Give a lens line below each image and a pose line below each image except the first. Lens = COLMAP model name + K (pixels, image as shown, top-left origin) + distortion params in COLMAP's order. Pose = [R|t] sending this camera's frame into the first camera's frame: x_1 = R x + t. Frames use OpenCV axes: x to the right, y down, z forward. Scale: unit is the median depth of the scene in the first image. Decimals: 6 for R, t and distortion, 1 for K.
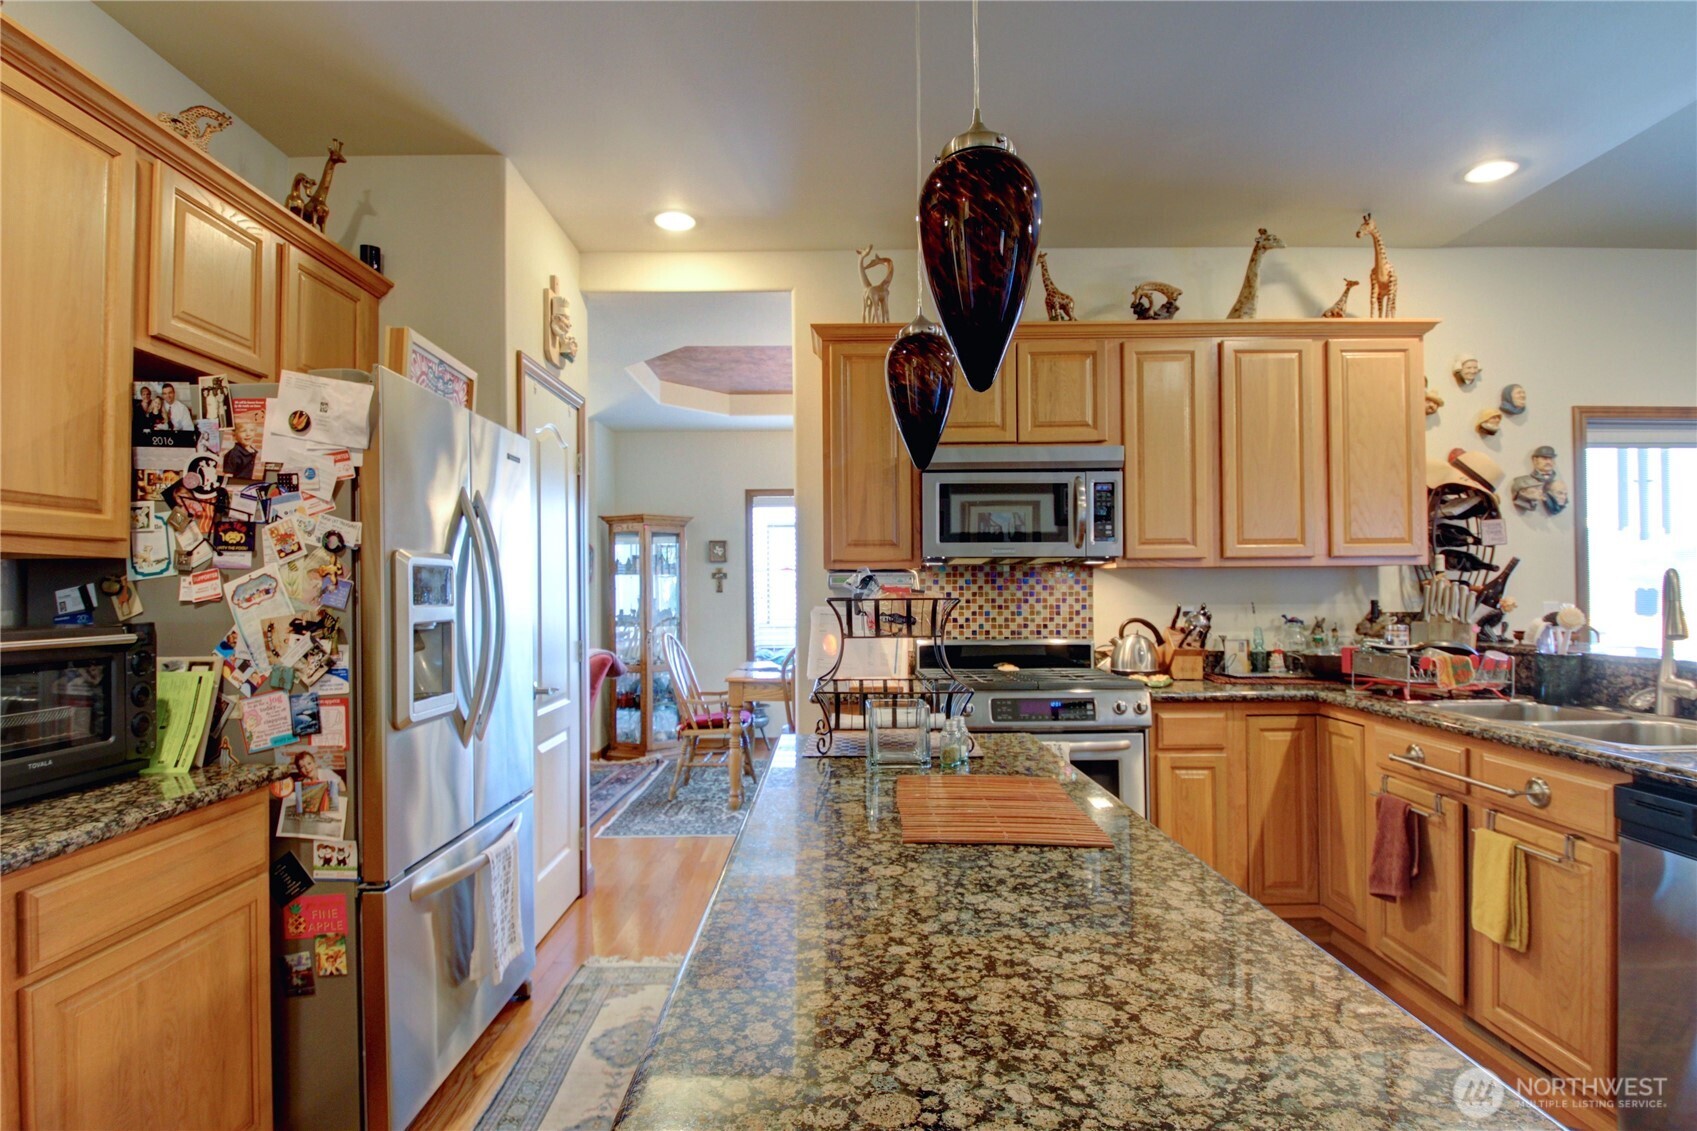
lens RADIAL K [[844.5, 0, 853.3], [0, 844.5, 590.3], [0, 0, 1]] dist [0.015054, -0.020719]
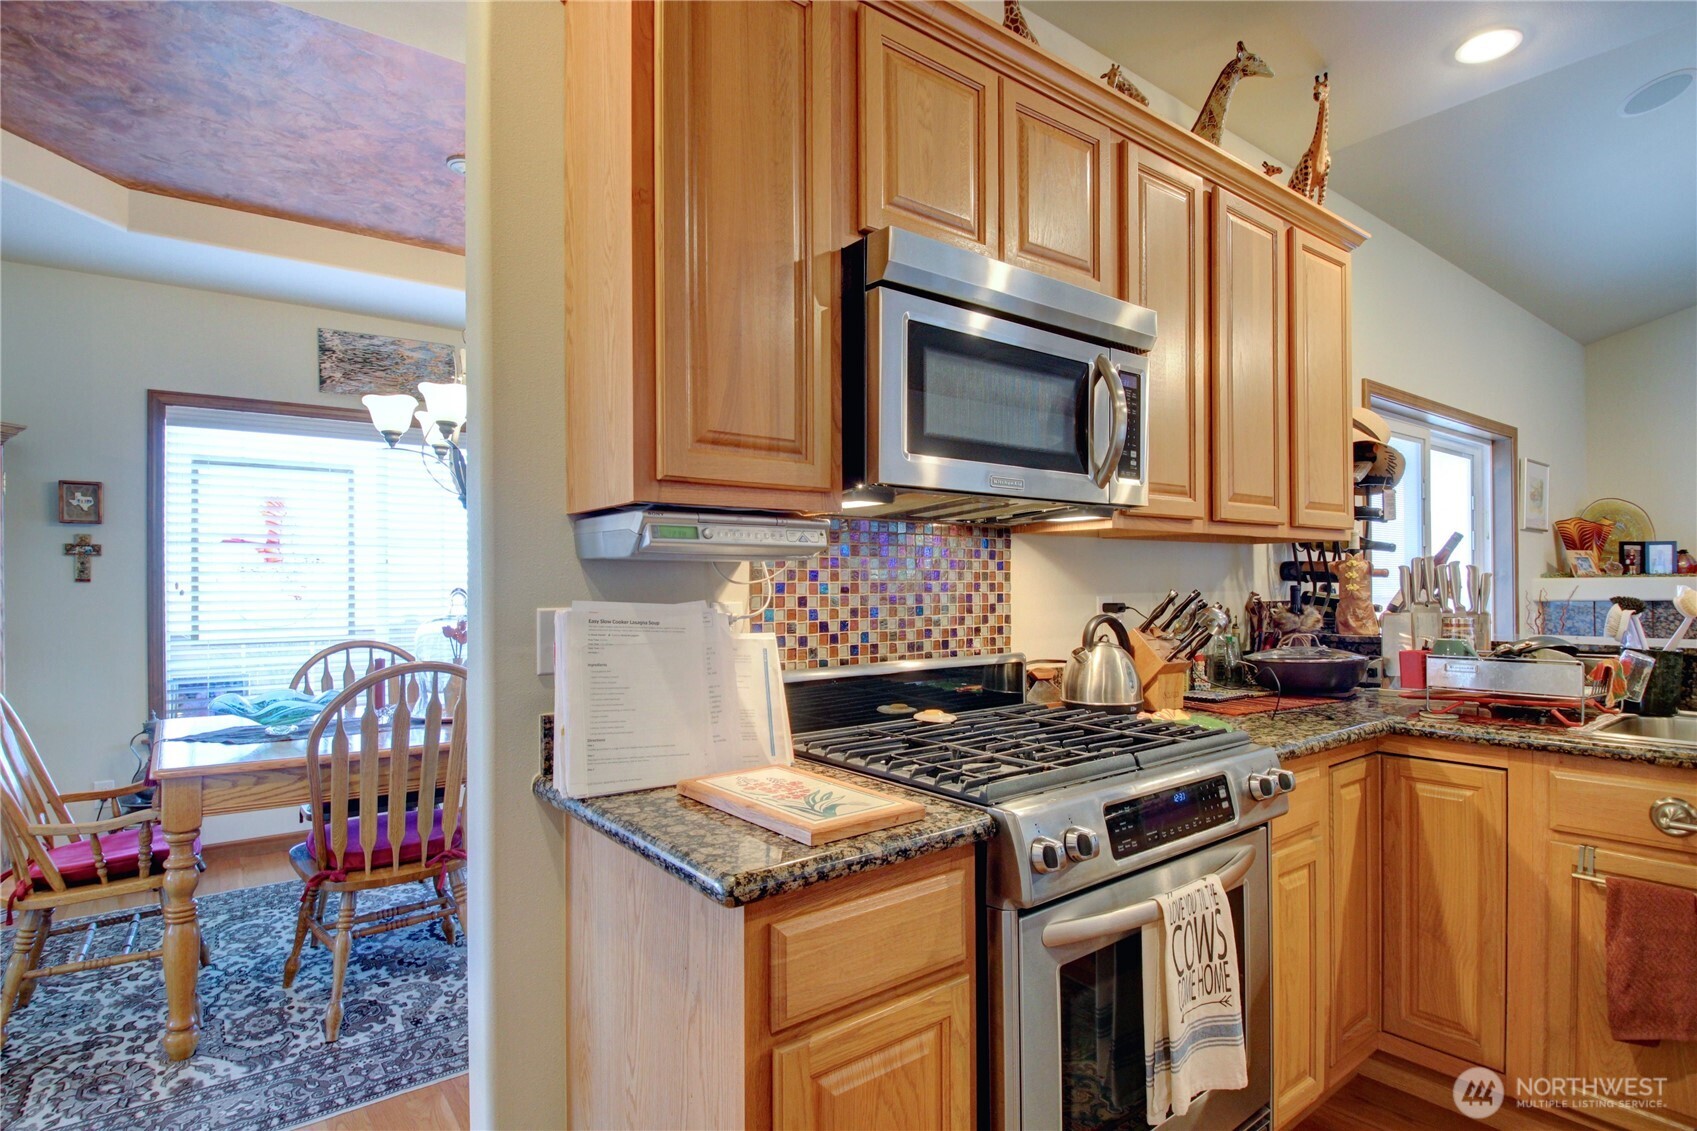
lens RADIAL K [[844.5, 0, 835.0], [0, 844.5, 584.7], [0, 0, 1]] dist [0.015054, -0.020719]
pose [[0.809957, 0.002023, 0.586486, -0.182907], [0.000933, 0.999988, -0.004738, 0.014351], [-0.586489, 0.004384, 0.809946, 0.646421]]
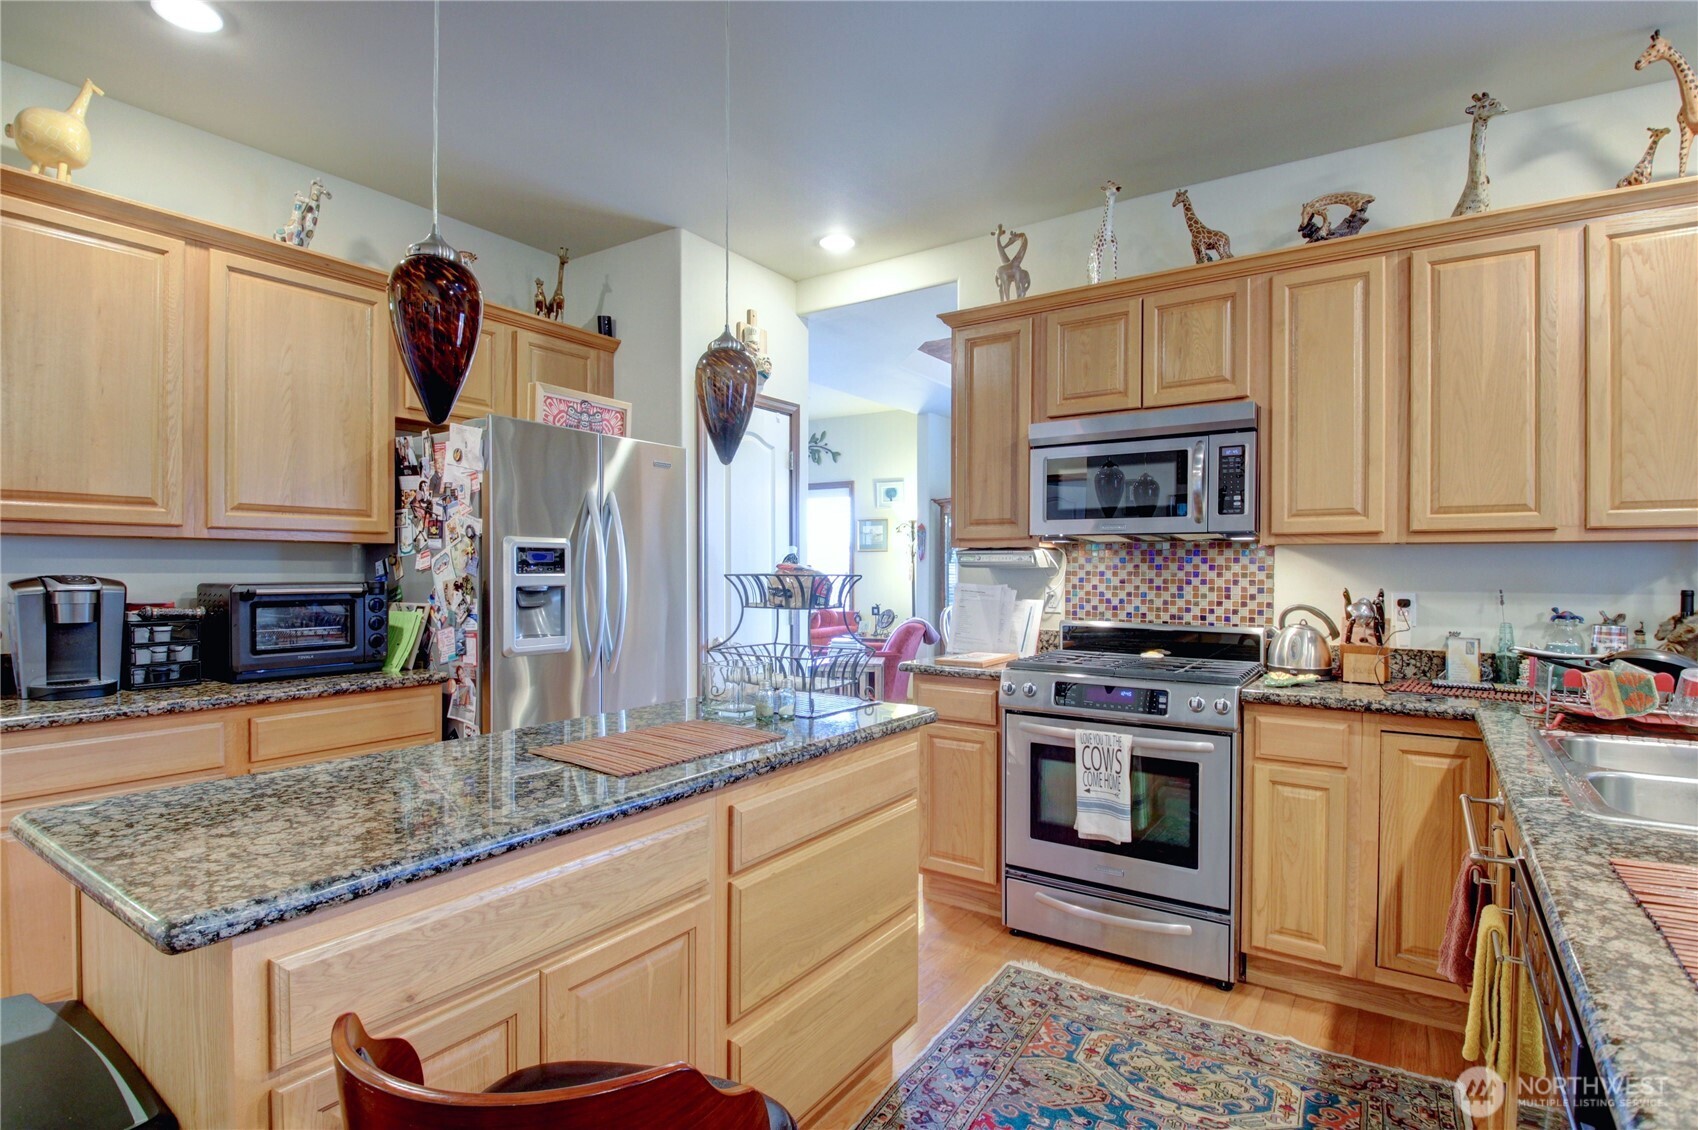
lens RADIAL K [[845.0, 0, 841.1], [0, 845.0, 571.4], [0, 0, 1]] dist [0.015054, -0.020719]
pose [[0.819886, 0.014194, -0.572350, 0.453758], [-0.010384, 0.999897, 0.009922, -0.003906], [0.572432, -0.002192, 0.819949, 0.064244]]
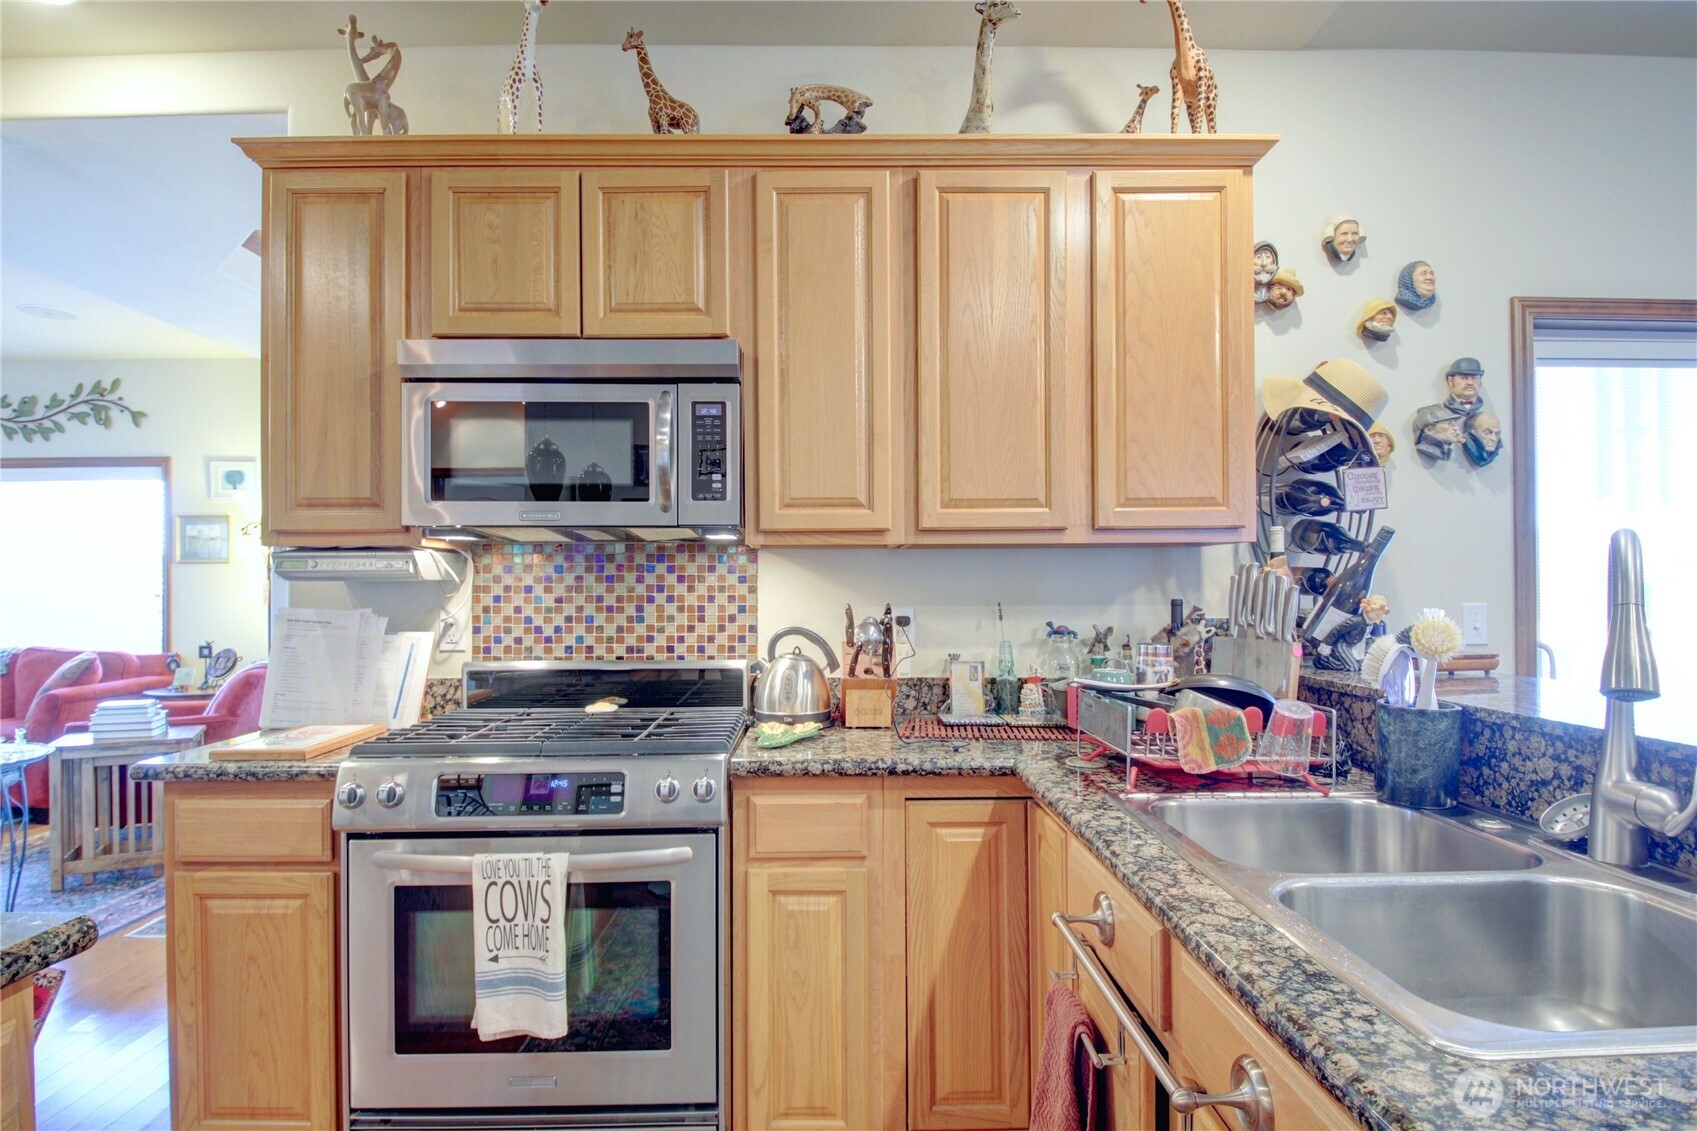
lens RADIAL K [[887.2, 0, 844.7], [0, 887.2, 587.4], [0, 0, 1]] dist [-0.000440, -0.008101]
pose [[0.999993, 0.003430, 0.001685, 0.382043], [-0.003431, 0.999994, 0.000820, 0.002690], [-0.001682, -0.000826, 0.999998, 0.364950]]
